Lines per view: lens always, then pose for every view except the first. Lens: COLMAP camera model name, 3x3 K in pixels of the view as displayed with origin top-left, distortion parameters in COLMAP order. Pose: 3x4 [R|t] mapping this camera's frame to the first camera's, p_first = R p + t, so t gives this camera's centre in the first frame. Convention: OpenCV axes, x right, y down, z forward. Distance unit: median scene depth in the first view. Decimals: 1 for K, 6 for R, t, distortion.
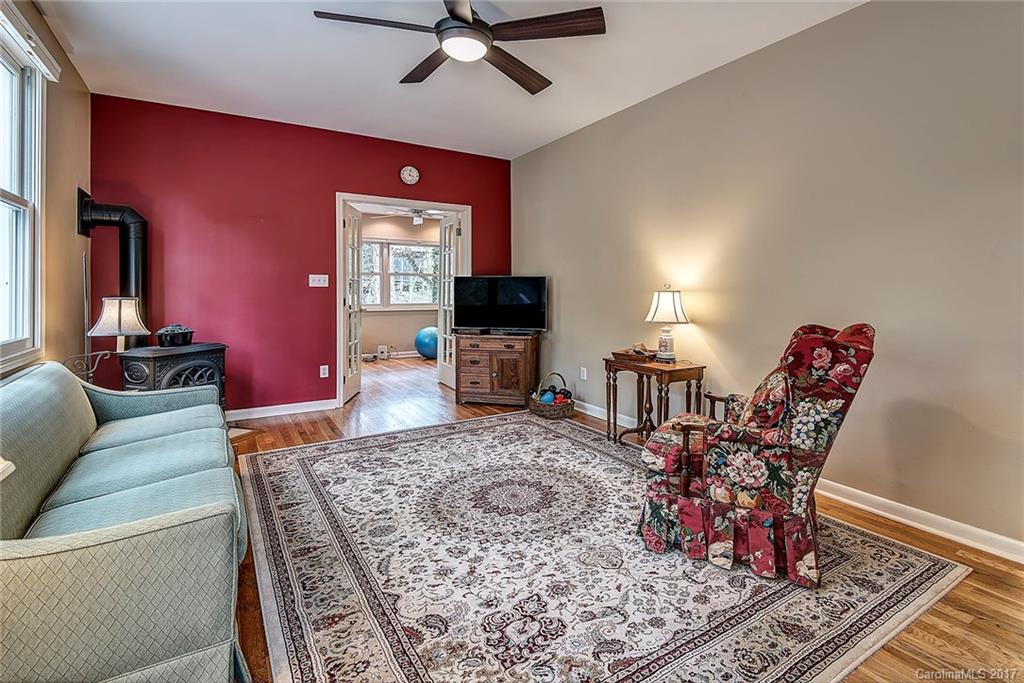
lens RADIAL K [[473.5, 0, 499.2], [0, 473.5, 289.2], [0, 0, 1]] dist [0.014479, -0.002300]
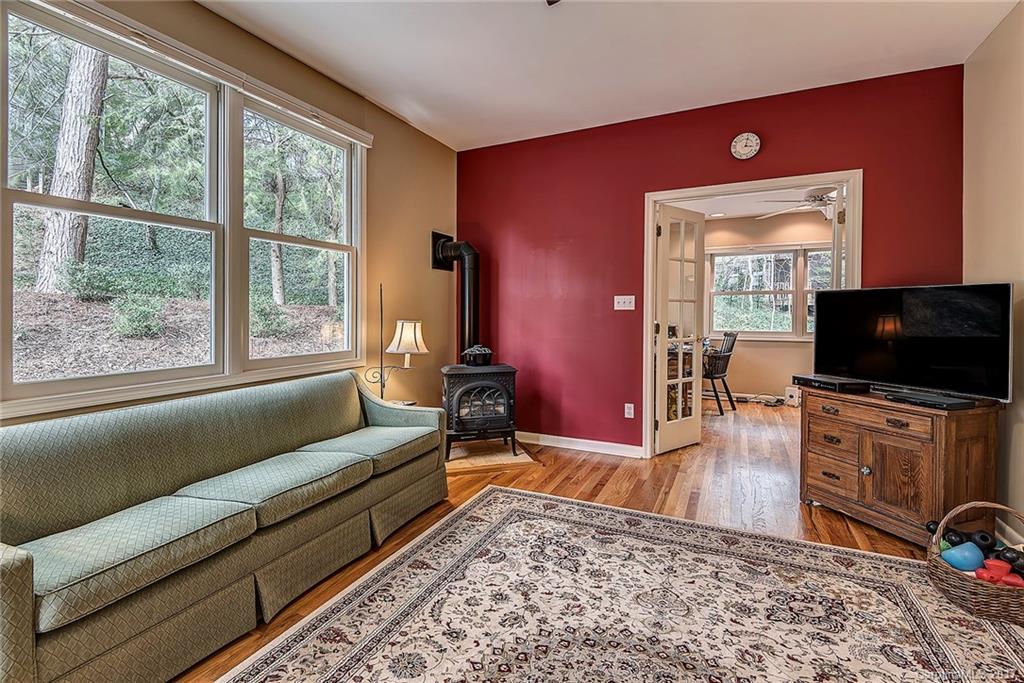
lens RADIAL K [[473.5, 0, 525.0], [0, 473.5, 317.2], [0, 0, 1]] dist [0.014479, -0.002300]
pose [[0.580588, 0.004883, -0.814183, 0.215964], [0.003691, 0.999956, 0.008629, -0.000070], [0.814189, -0.008015, 0.580545, 0.388627]]
